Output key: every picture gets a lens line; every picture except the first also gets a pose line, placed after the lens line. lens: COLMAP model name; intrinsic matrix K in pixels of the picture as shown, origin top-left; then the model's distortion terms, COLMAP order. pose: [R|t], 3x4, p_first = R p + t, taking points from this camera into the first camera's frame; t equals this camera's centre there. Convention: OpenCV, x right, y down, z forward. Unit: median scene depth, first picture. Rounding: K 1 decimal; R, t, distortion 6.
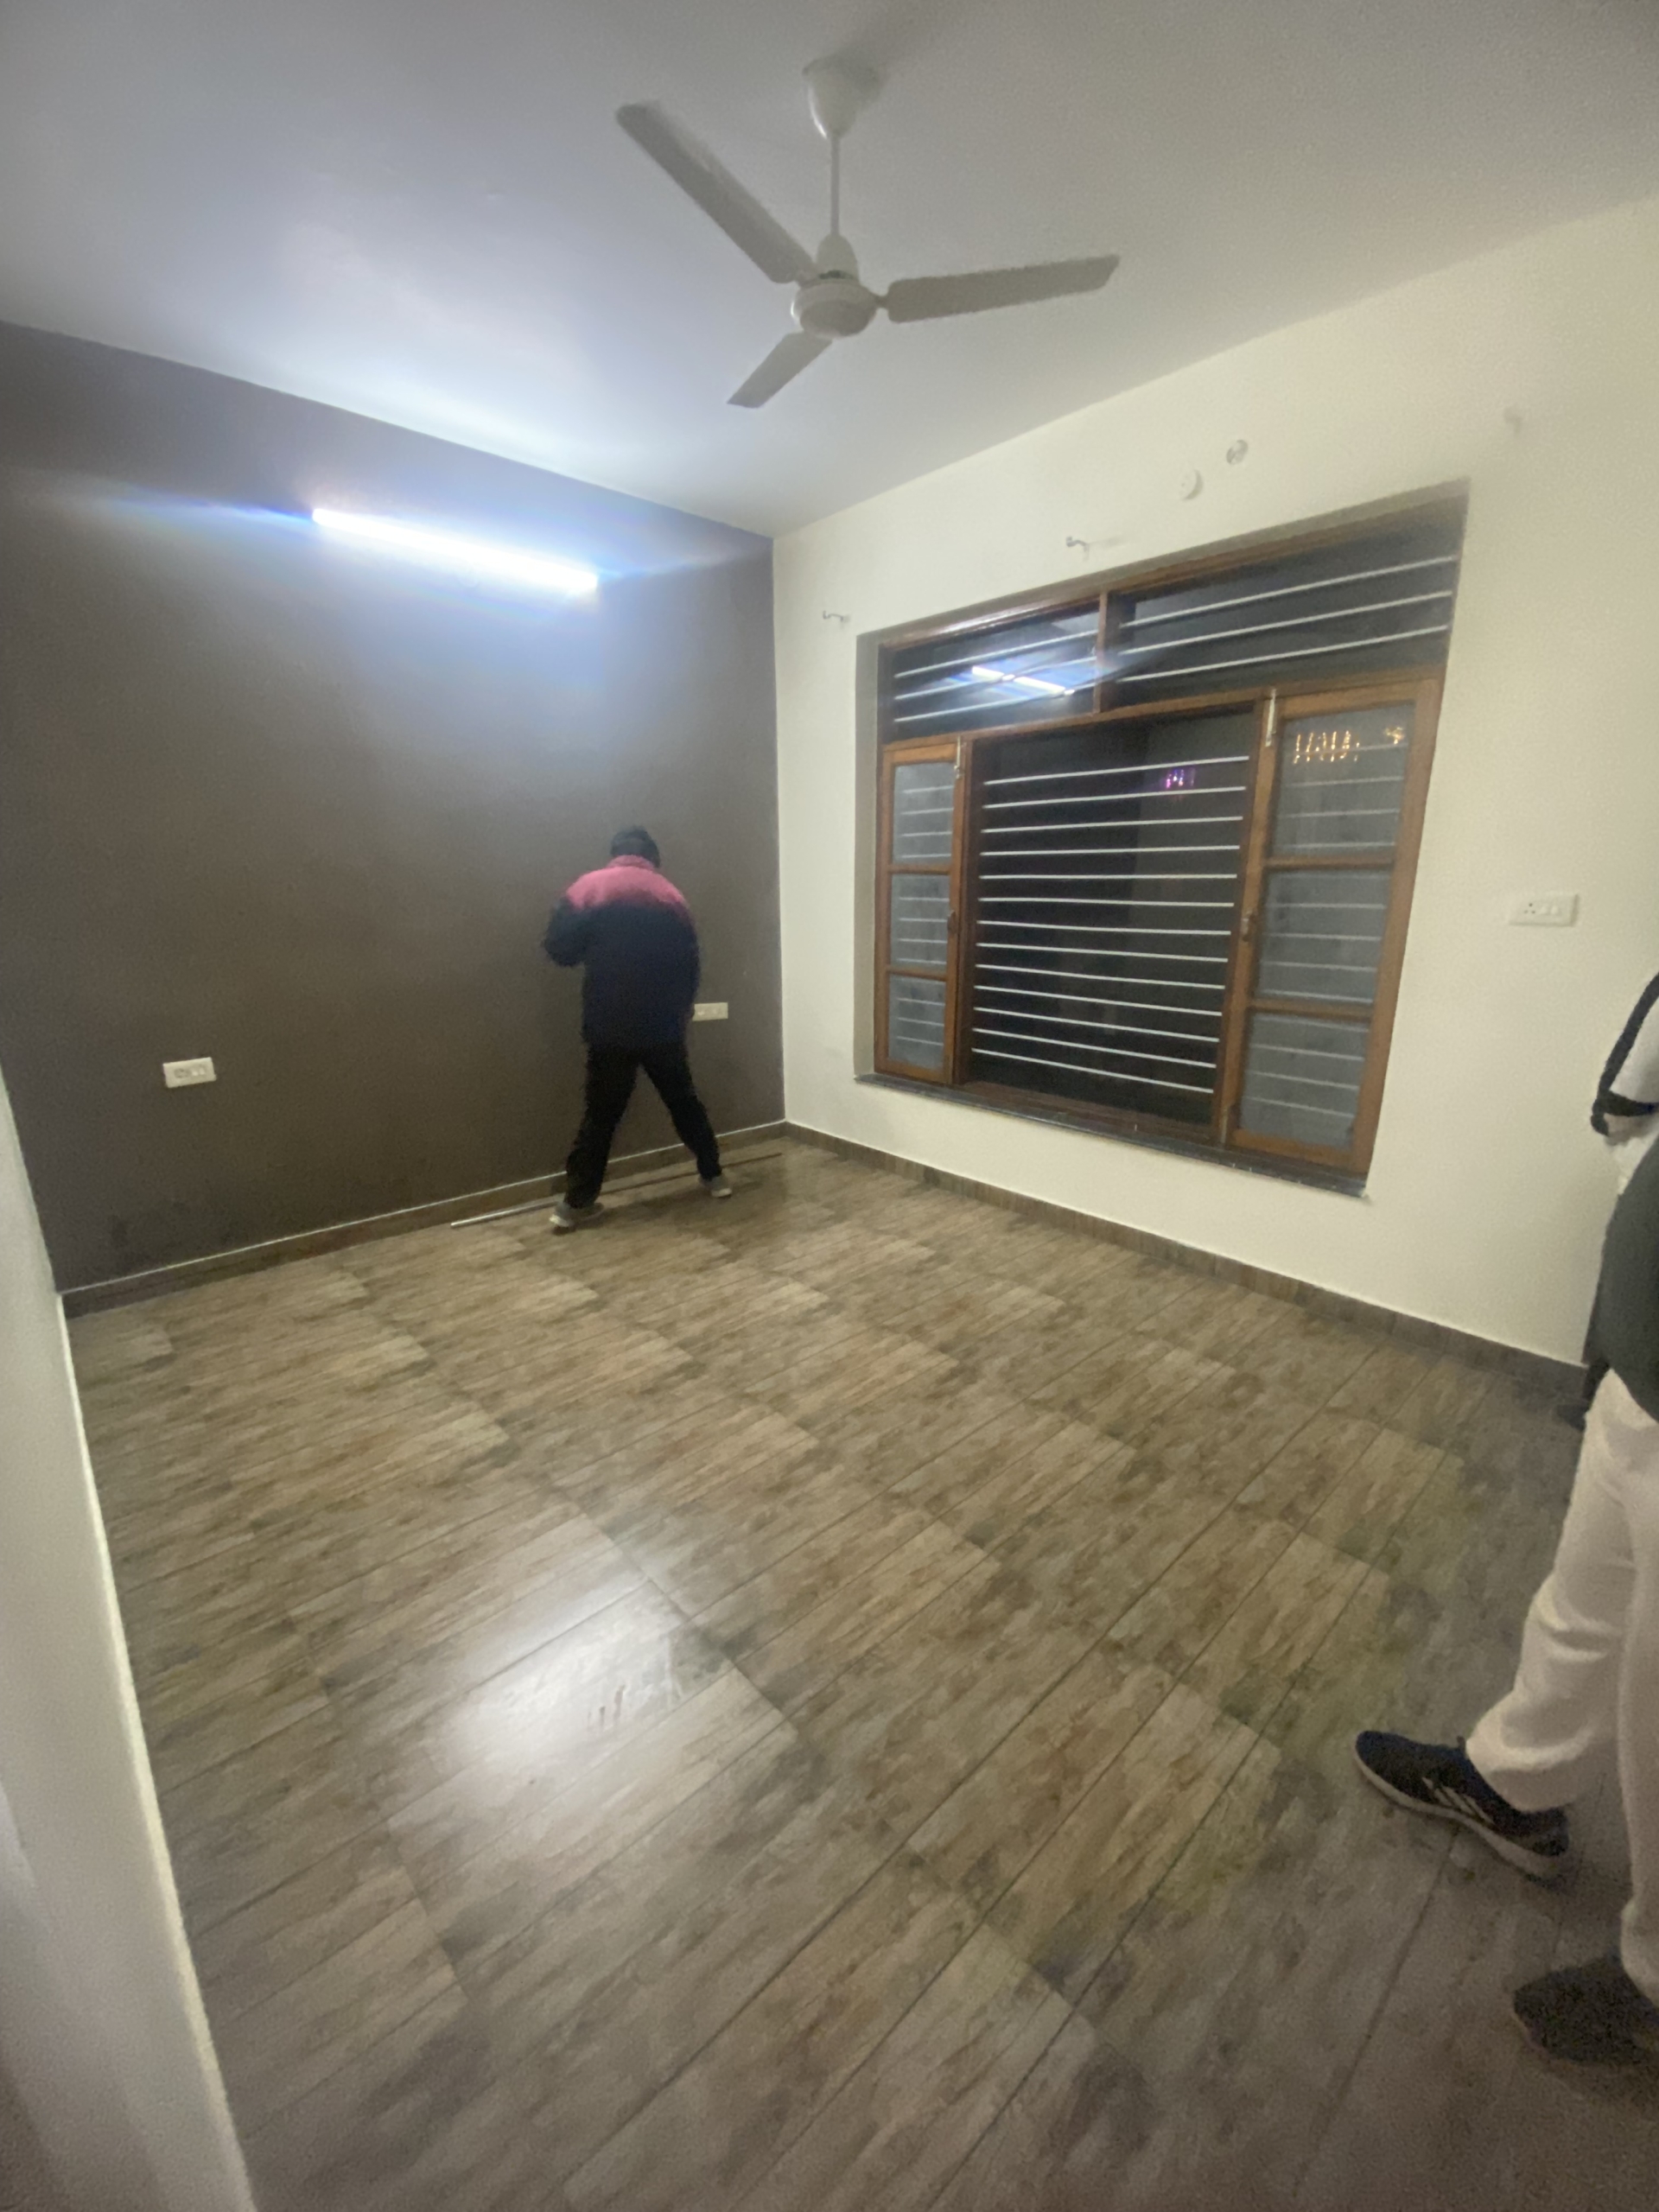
lens RADIAL K [[885.4, 0, 829.5], [0, 885.4, 1106.0], [0, 0, 1]] dist [0.031508, -0.030858]
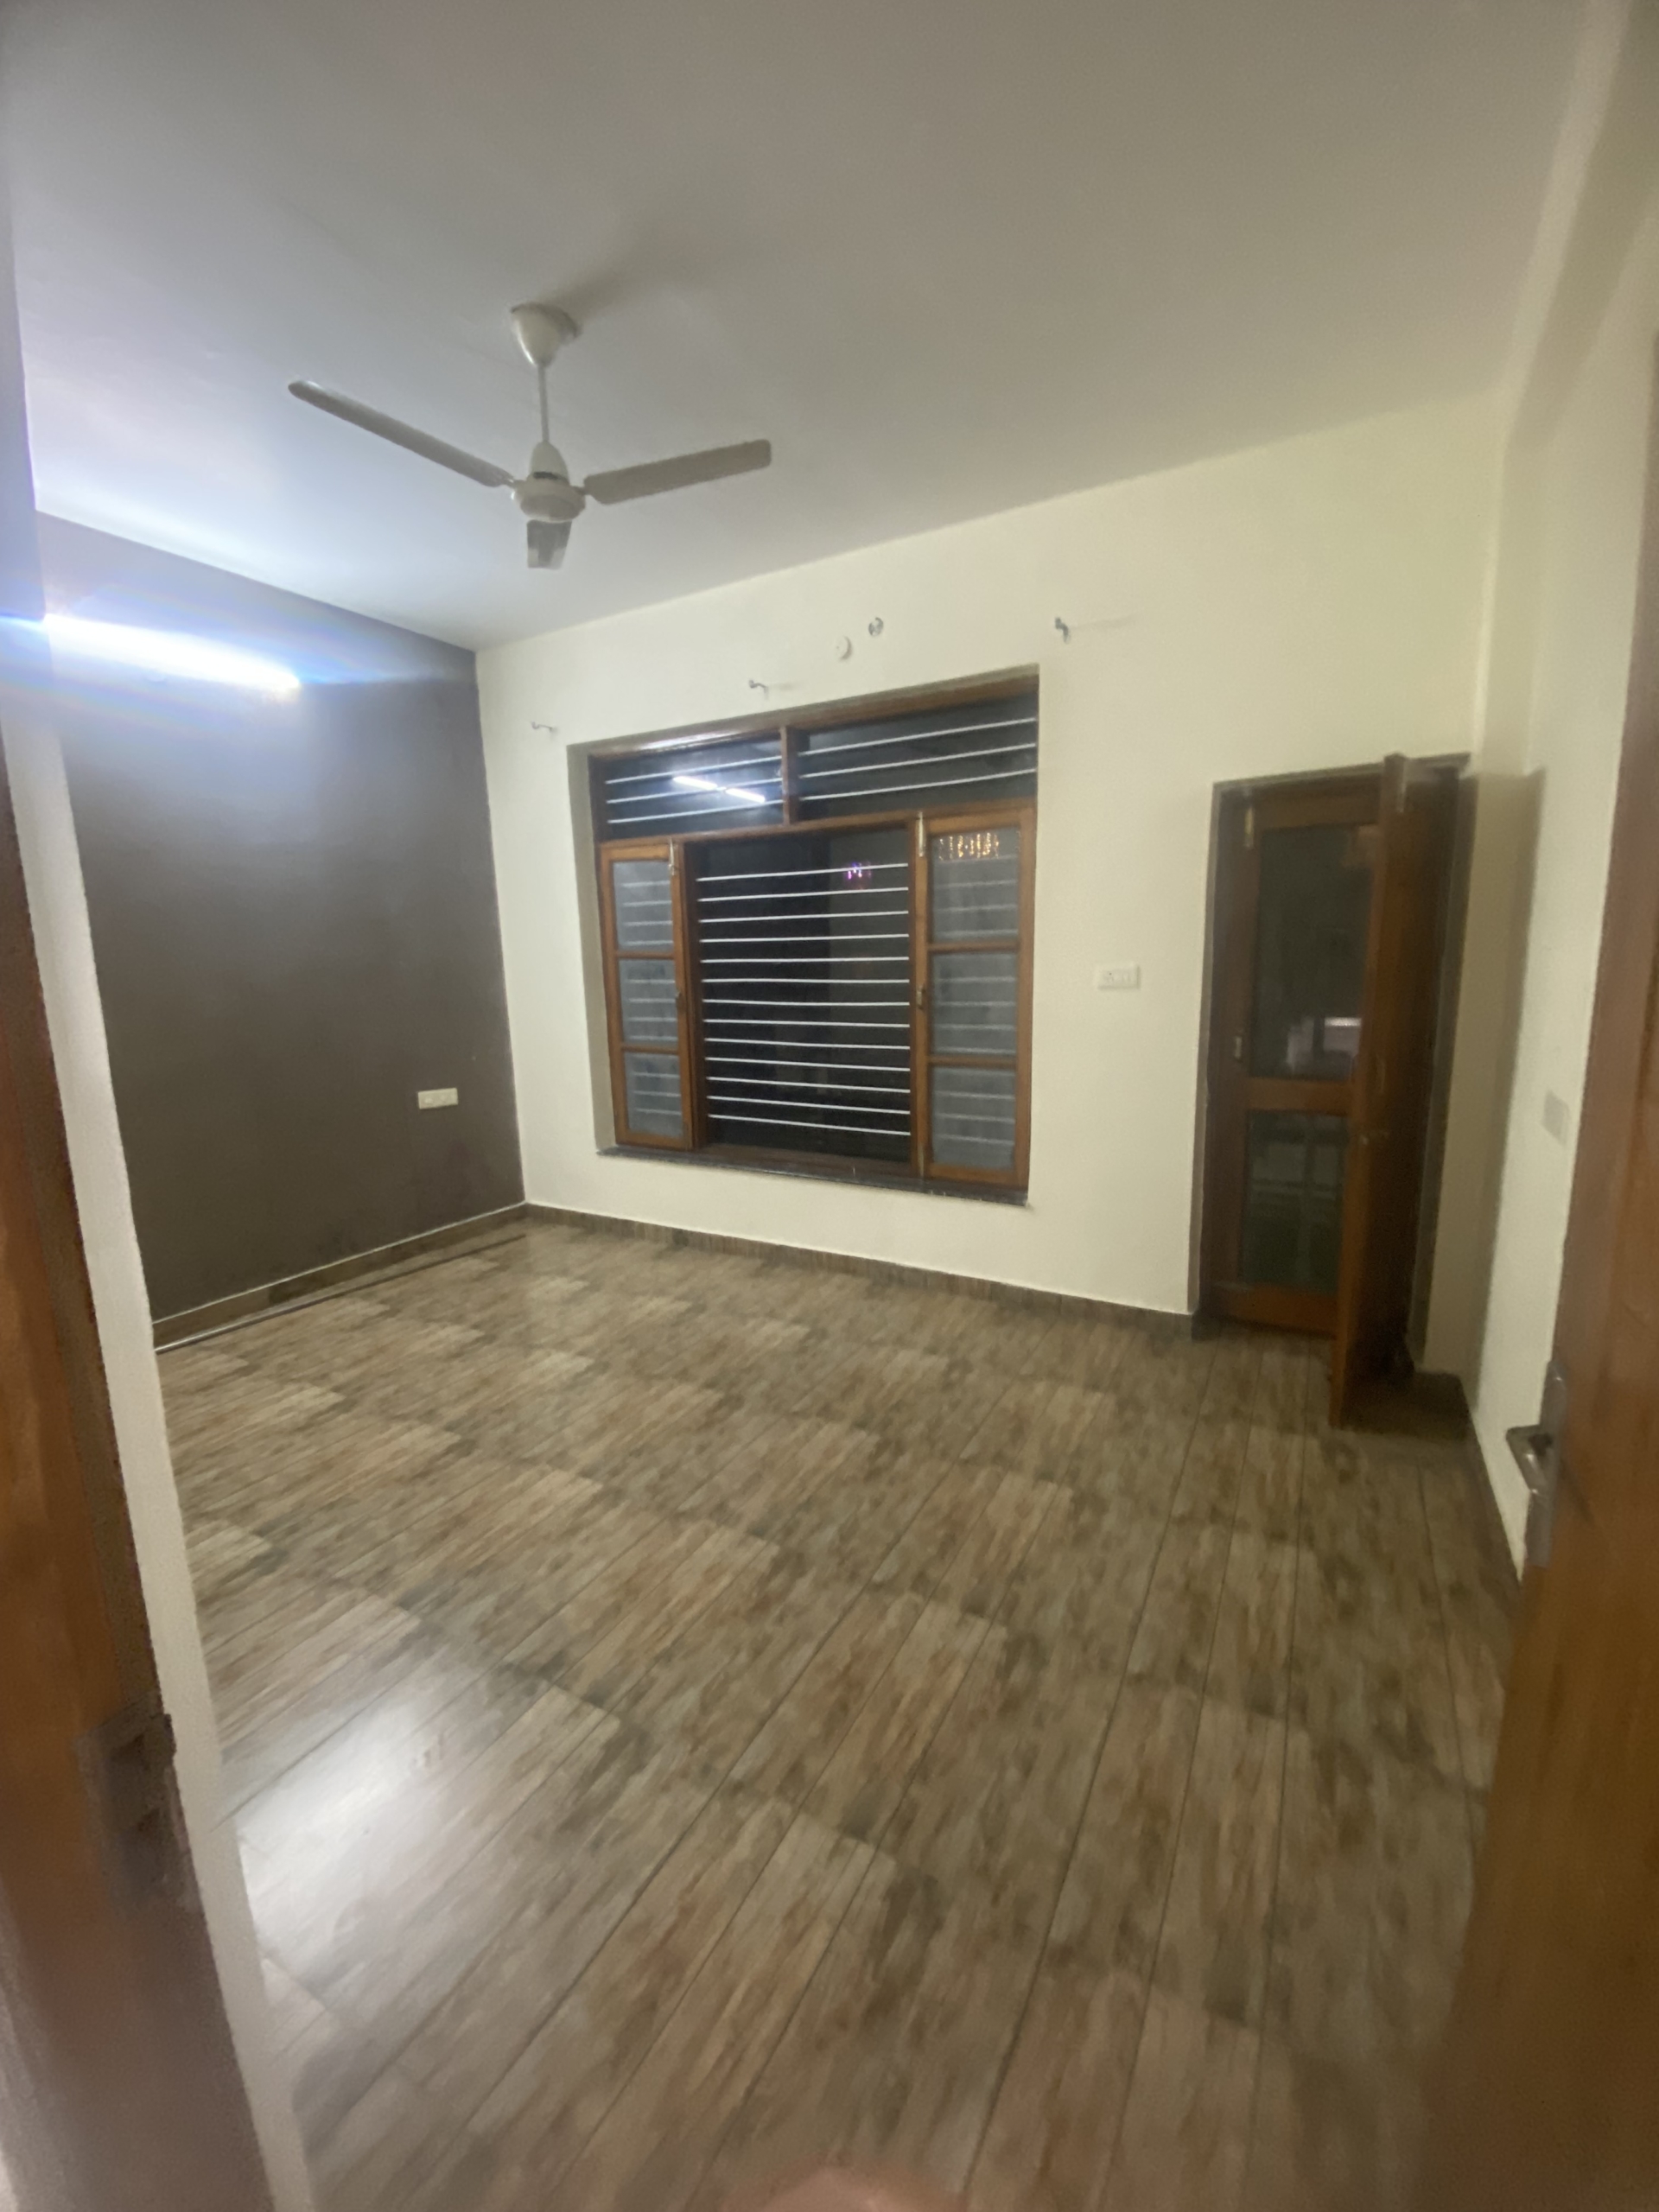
lens RADIAL K [[885.4, 0, 829.5], [0, 885.4, 1106.0], [0, 0, 1]] dist [0.031508, -0.030858]
pose [[0.949375, -0.070913, 0.306036, -0.045088], [0.097155, 0.992707, -0.071366, 0.026395], [-0.298743, 0.097486, 0.949341, -0.129301]]
